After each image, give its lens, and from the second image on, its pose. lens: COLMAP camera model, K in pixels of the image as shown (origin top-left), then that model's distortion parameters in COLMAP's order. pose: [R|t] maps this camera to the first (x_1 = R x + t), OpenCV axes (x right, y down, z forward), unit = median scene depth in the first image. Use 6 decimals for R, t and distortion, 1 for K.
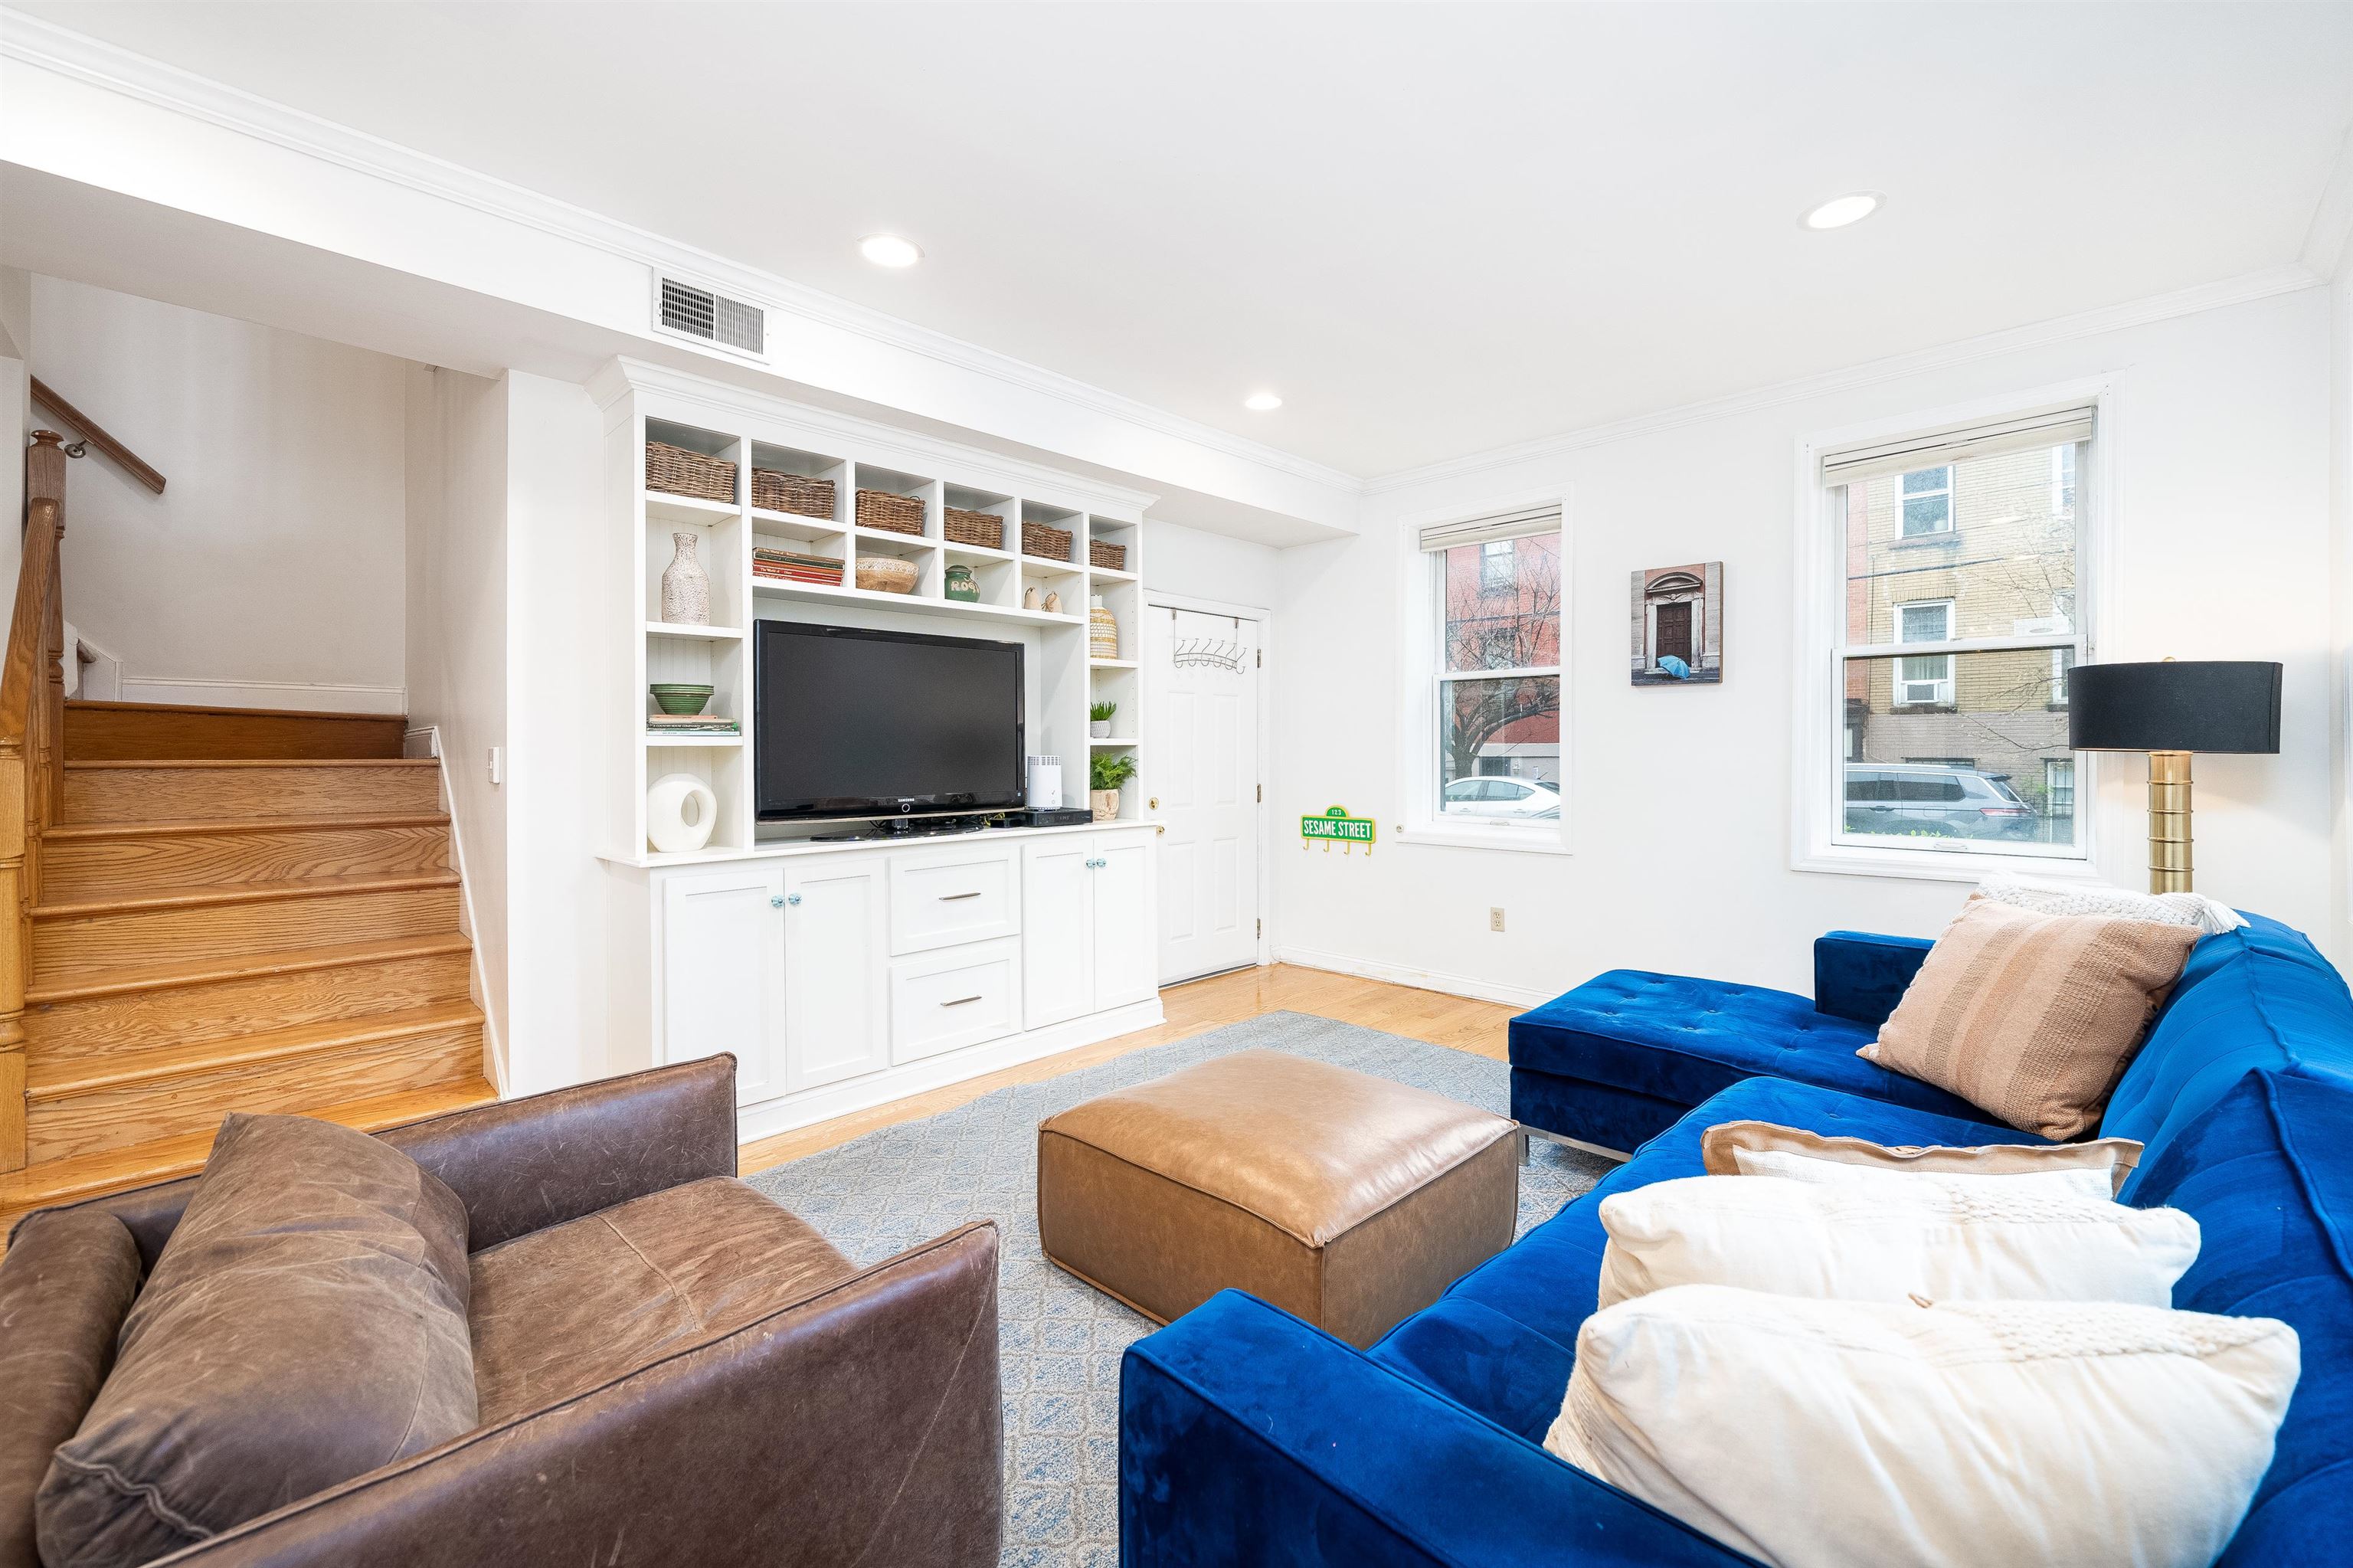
lens RADIAL K [[961.1, 0, 1164.5], [0, 961.1, 748.9], [0, 0, 1]] dist [0.002540, 0.000150]
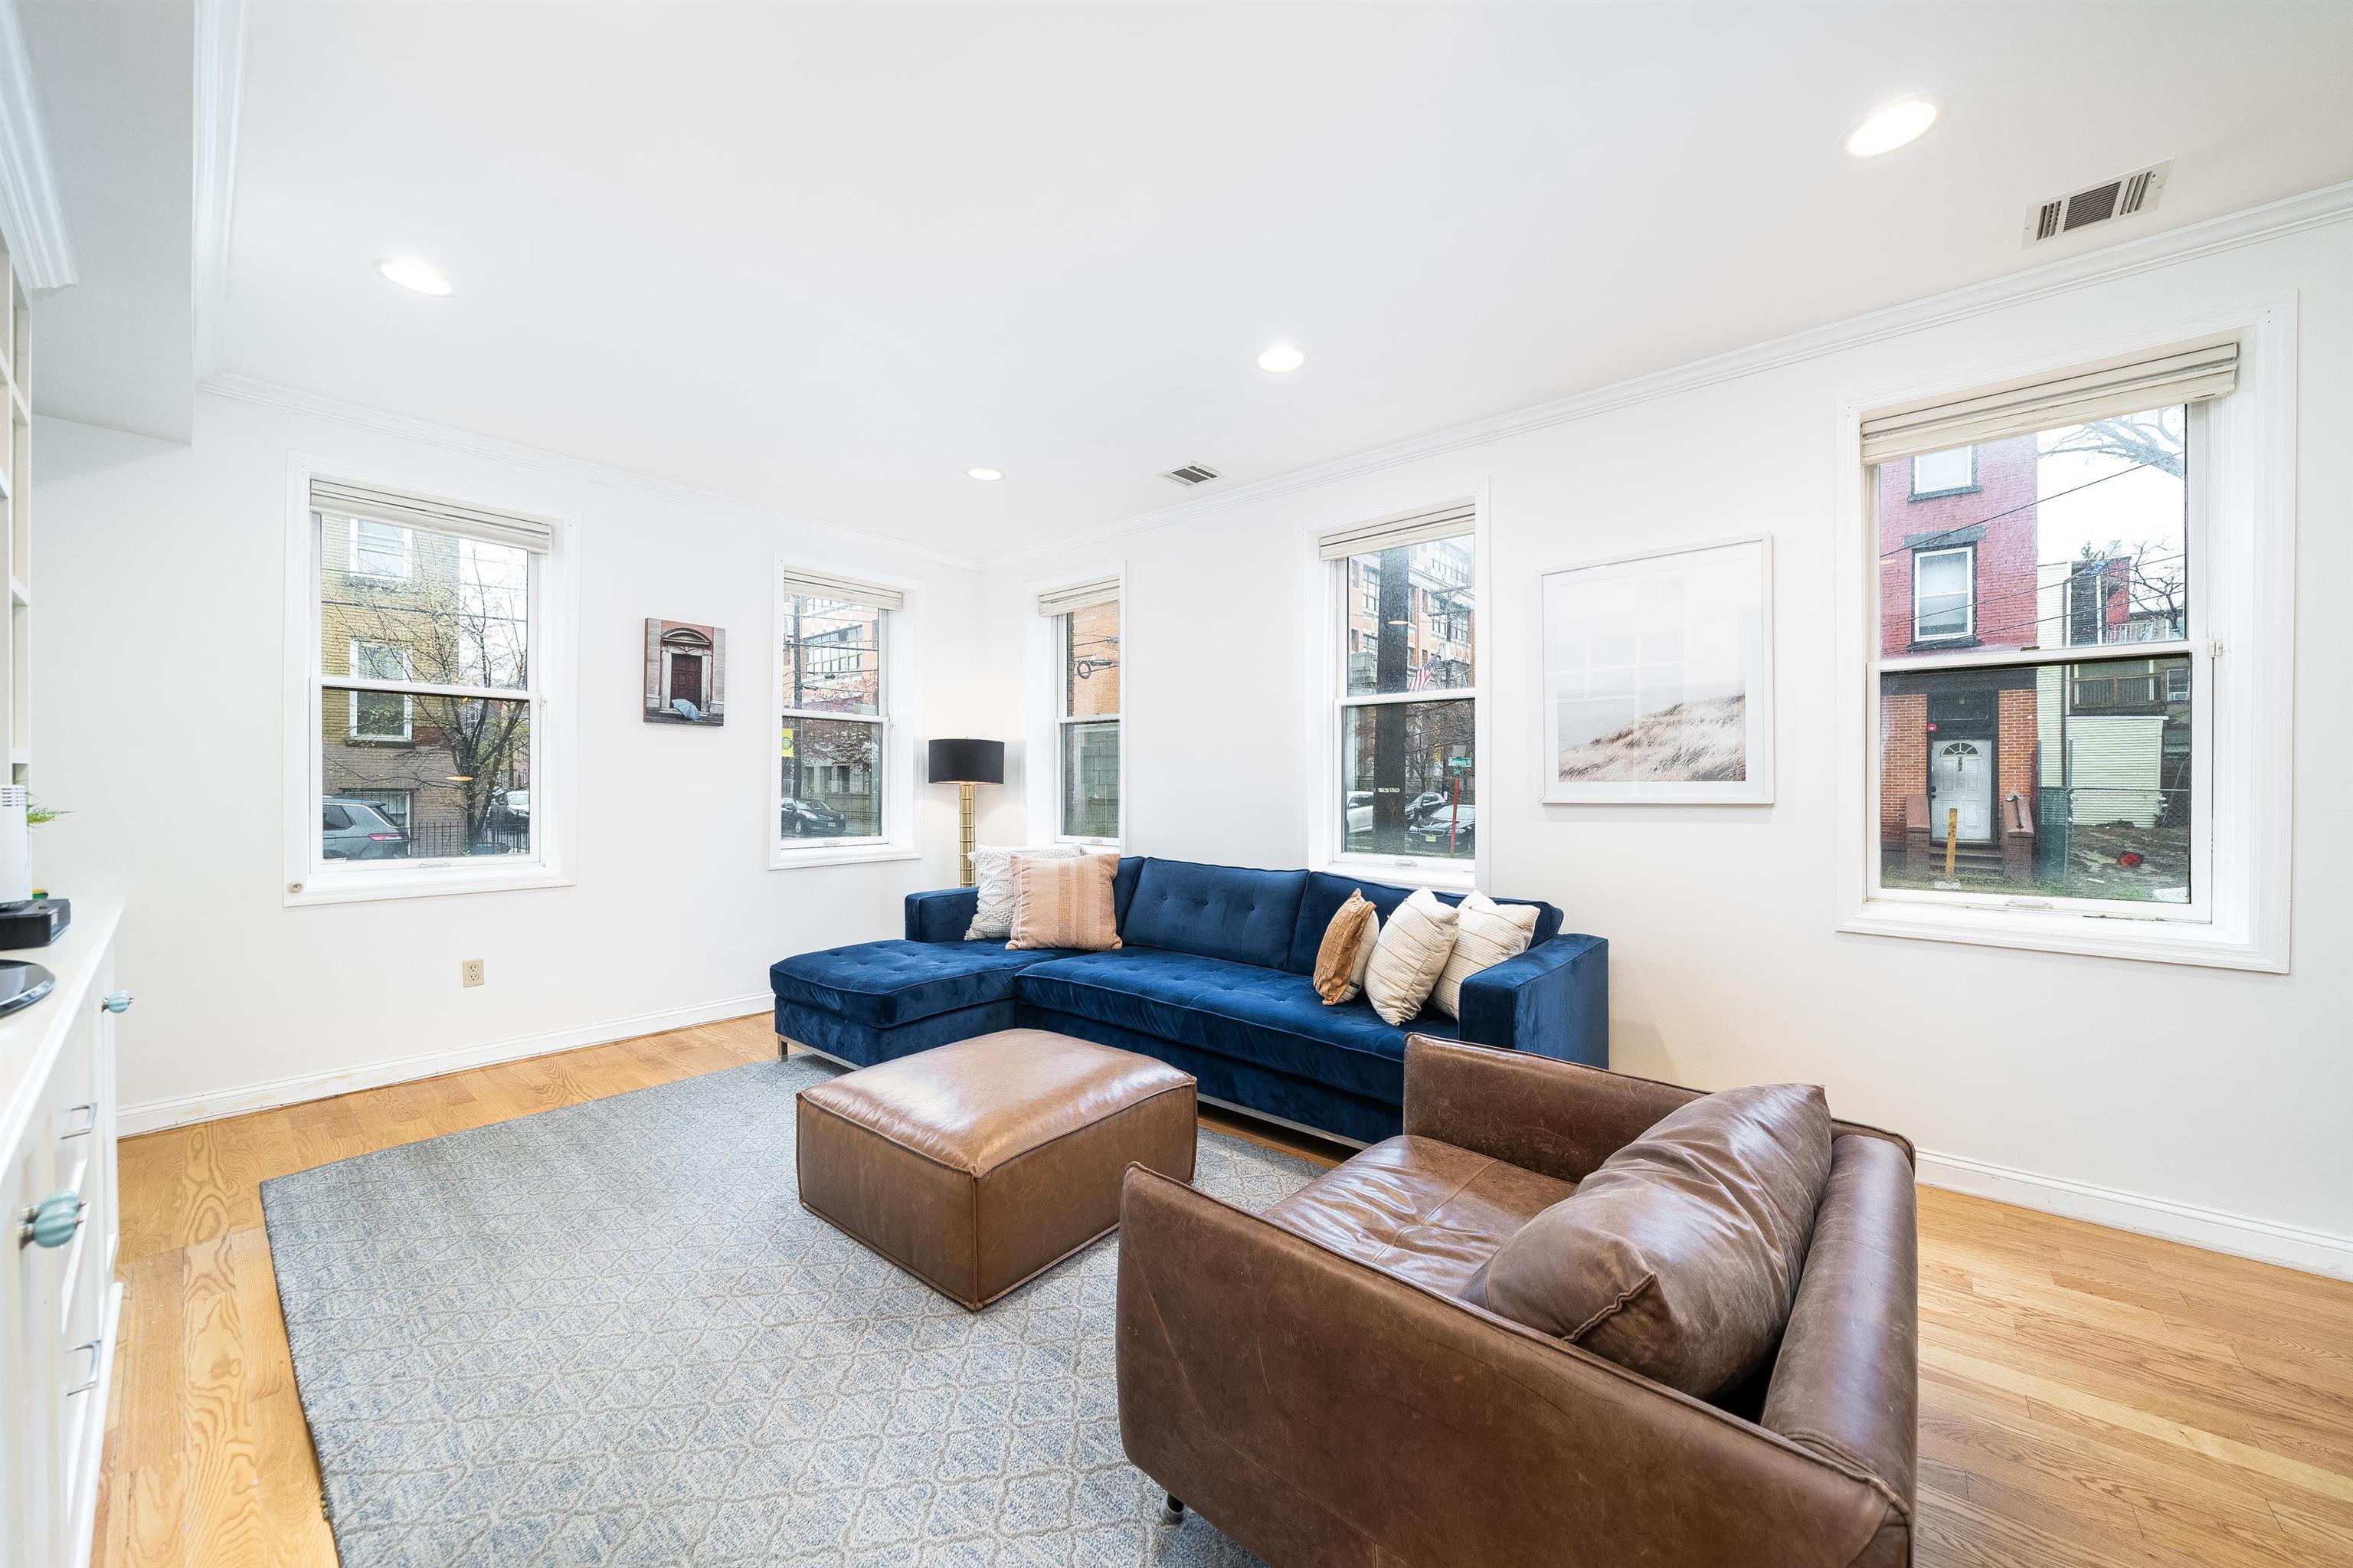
lens RADIAL K [[864.3, 0, 1164.4], [0, 864.3, 776.1], [0, 0, 1]] dist [0.013398, 0.000263]
pose [[-0.063716, 0.008893, 0.997928, -0.565720], [-0.005457, 0.999942, -0.009260, 0.002825], [-0.997953, -0.006036, -0.063664, 0.492455]]
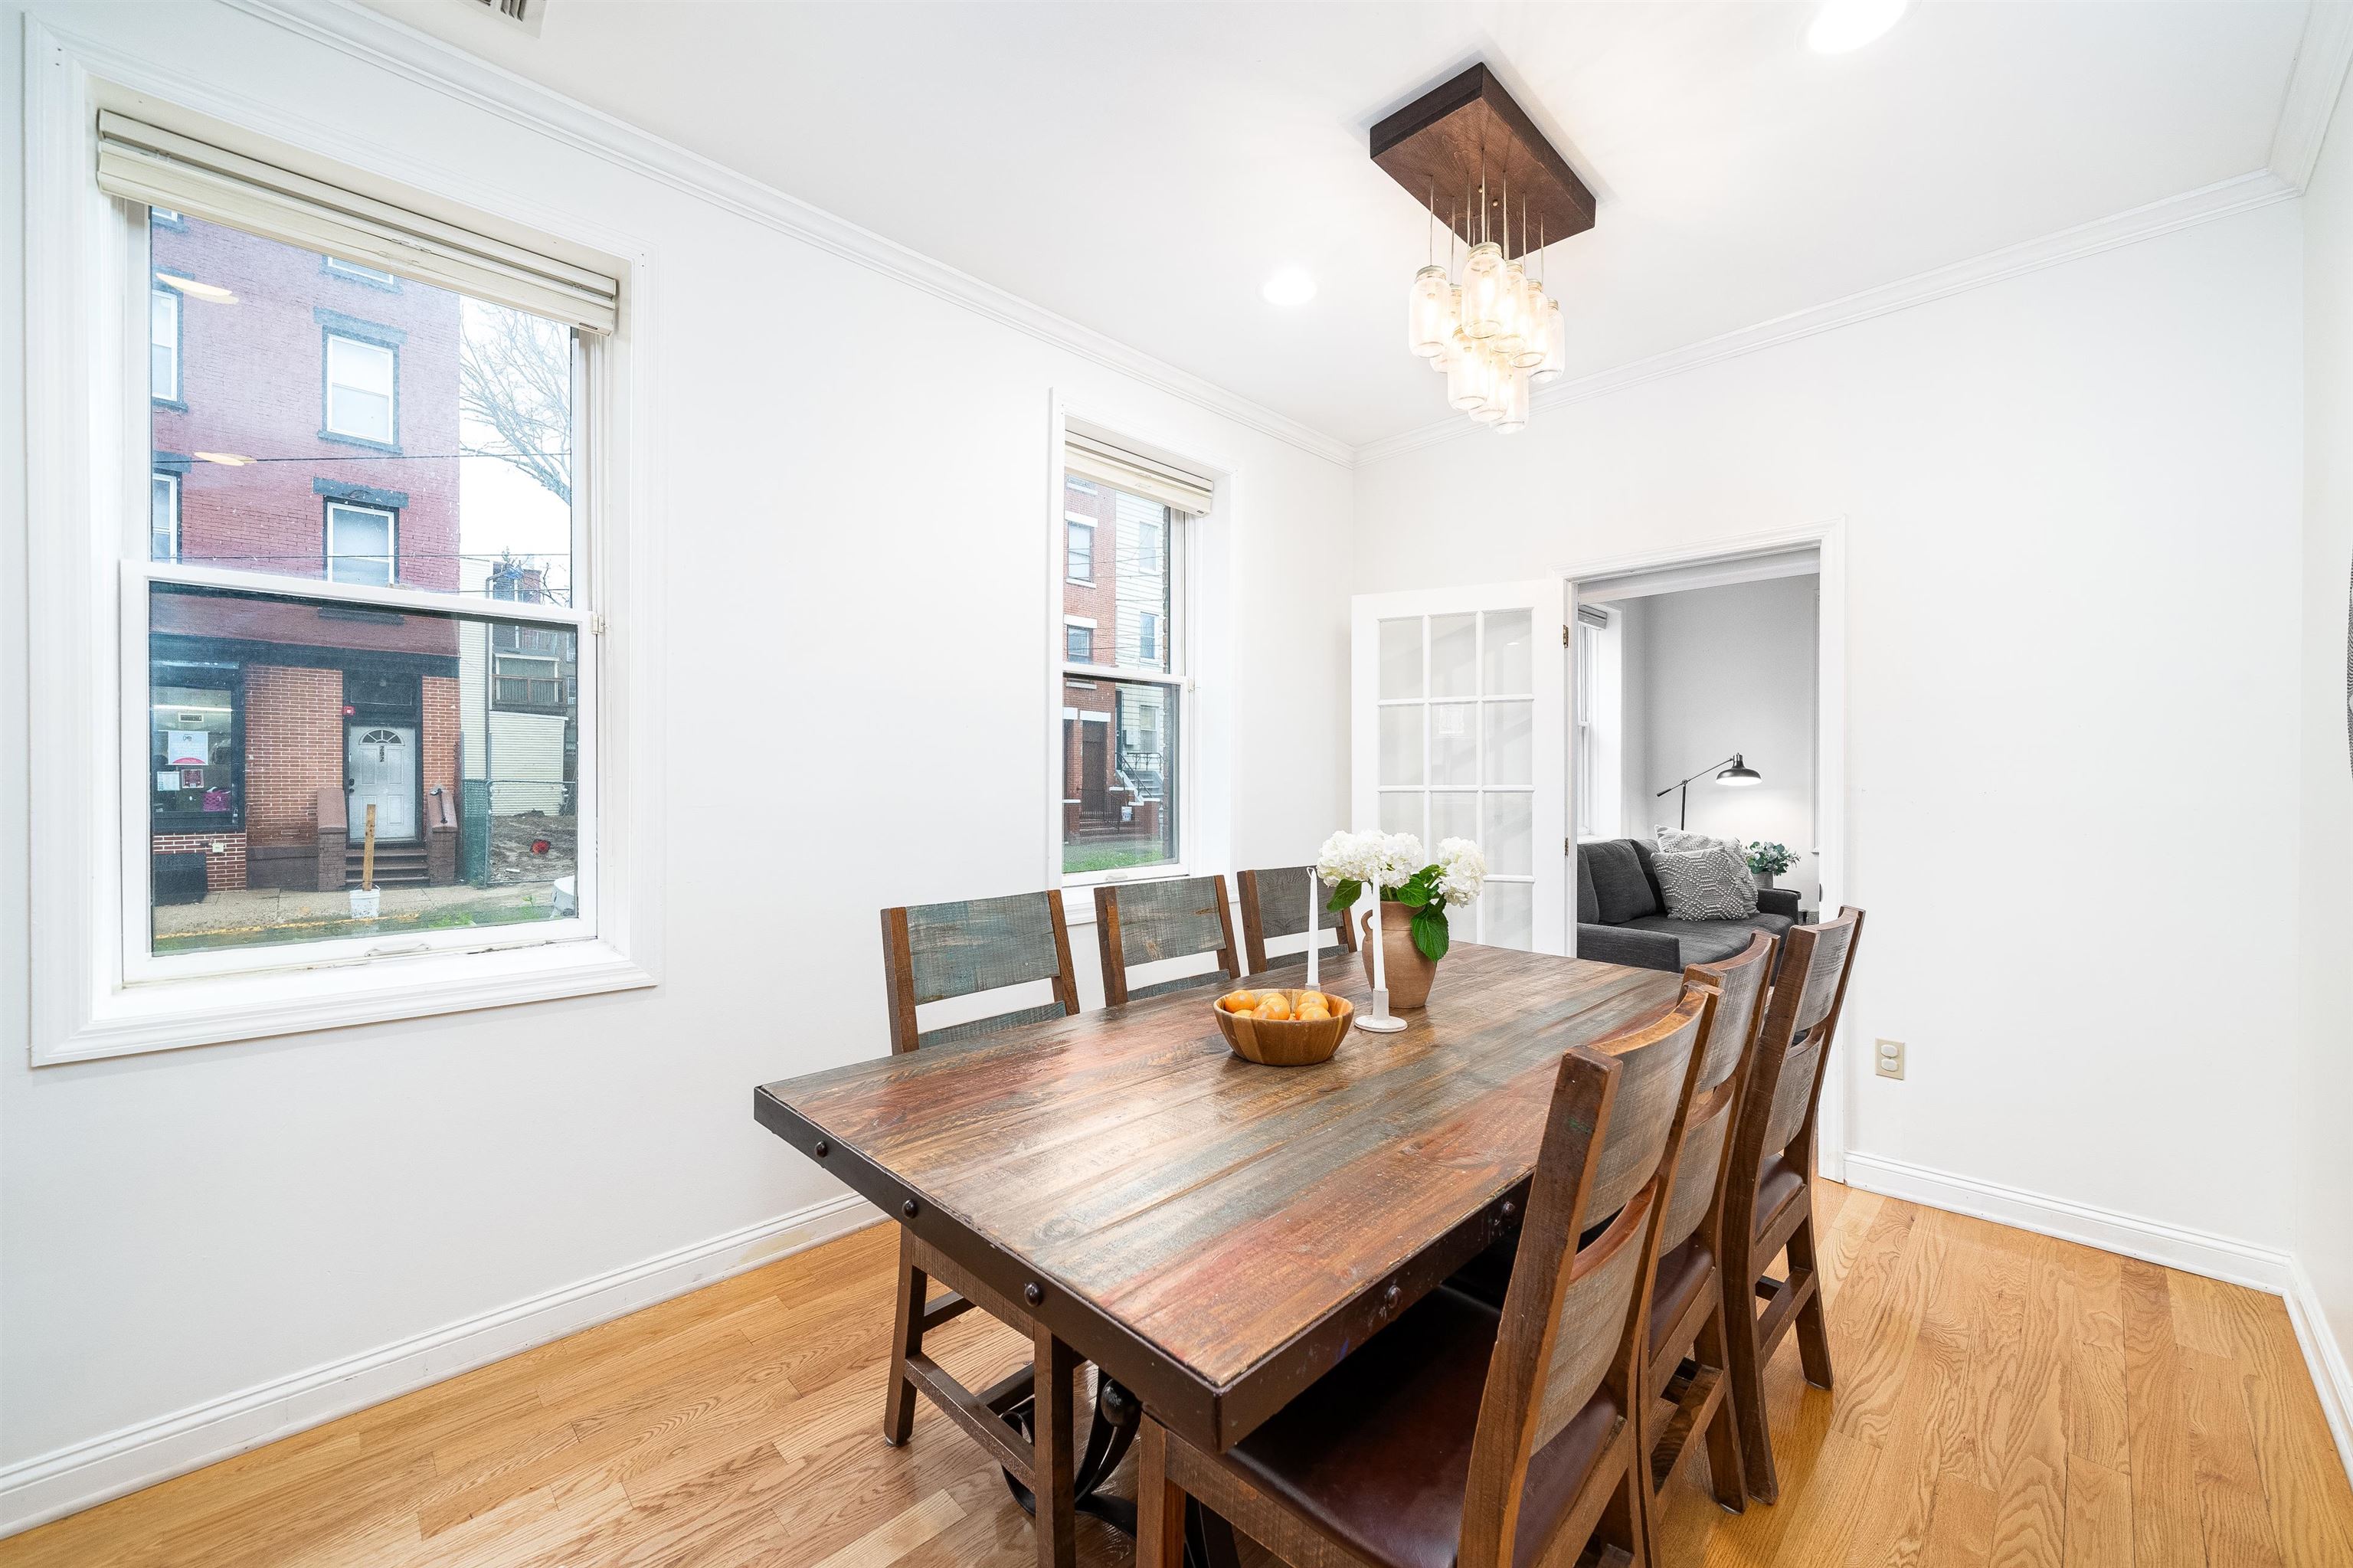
lens RADIAL K [[864.3, 0, 1191.9], [0, 864.3, 788.4], [0, 0, 1]] dist [0.013398, 0.000263]
pose [[-0.999296, -0.001407, 0.037500, -0.382651], [-0.001262, 0.999992, 0.003893, 0.008620], [-0.037505, 0.003842, -0.999289, 0.239229]]
